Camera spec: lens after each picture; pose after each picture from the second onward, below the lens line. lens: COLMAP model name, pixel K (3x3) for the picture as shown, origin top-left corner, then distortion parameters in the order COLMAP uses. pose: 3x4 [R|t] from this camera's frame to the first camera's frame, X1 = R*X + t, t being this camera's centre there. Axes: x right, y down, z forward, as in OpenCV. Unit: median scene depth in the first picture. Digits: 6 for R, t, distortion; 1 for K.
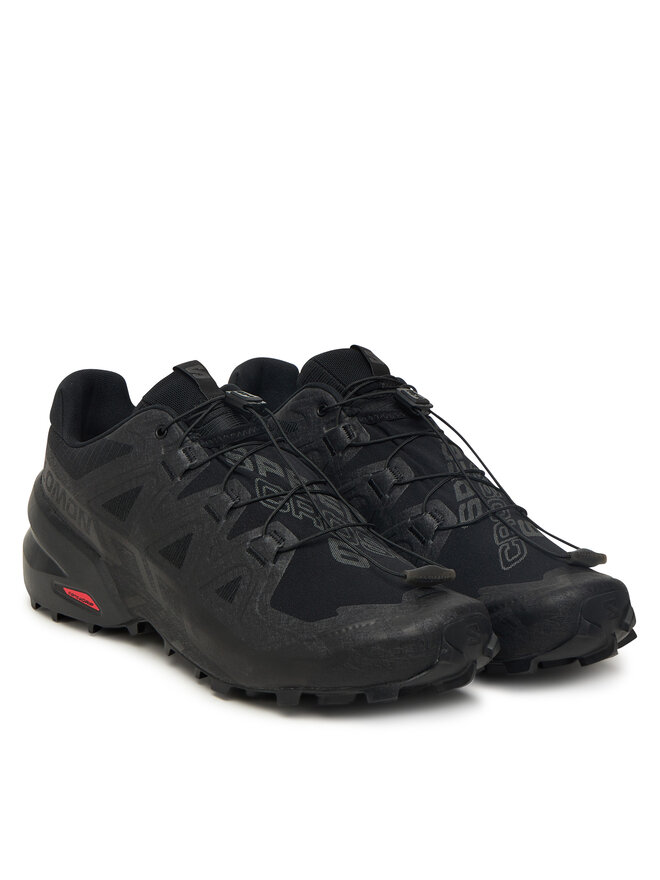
lens RADIAL K [[2849.1, 0, 330.0], [0, 2849.1, 440.0], [0, 0, 1]] dist [-0.001914, 0.029246]
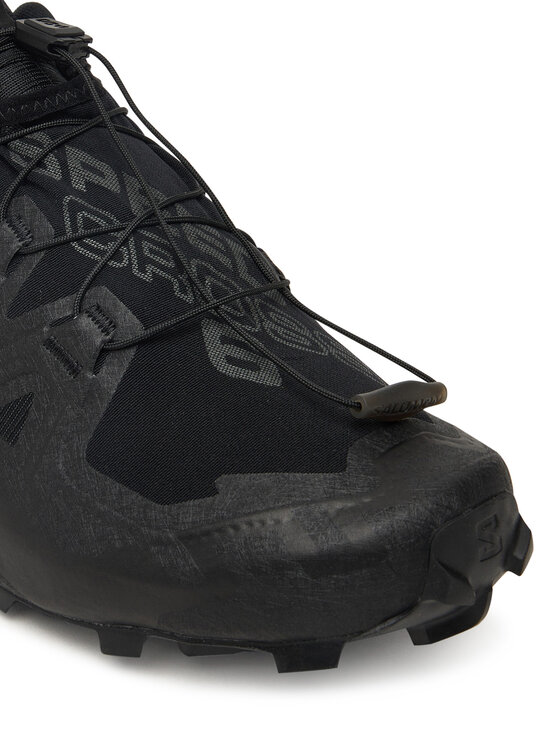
lens RADIAL K [[1794.5, 0, 280.0], [0, 1794.5, 373.0], [0, 0, 1]] dist [0.012383, 0.490087]
pose [[0.999385, 0.008584, 0.033996, 0.002609], [-0.015356, 0.978787, 0.204303, -0.022995], [-0.031521, -0.204700, 0.978317, 0.675225]]
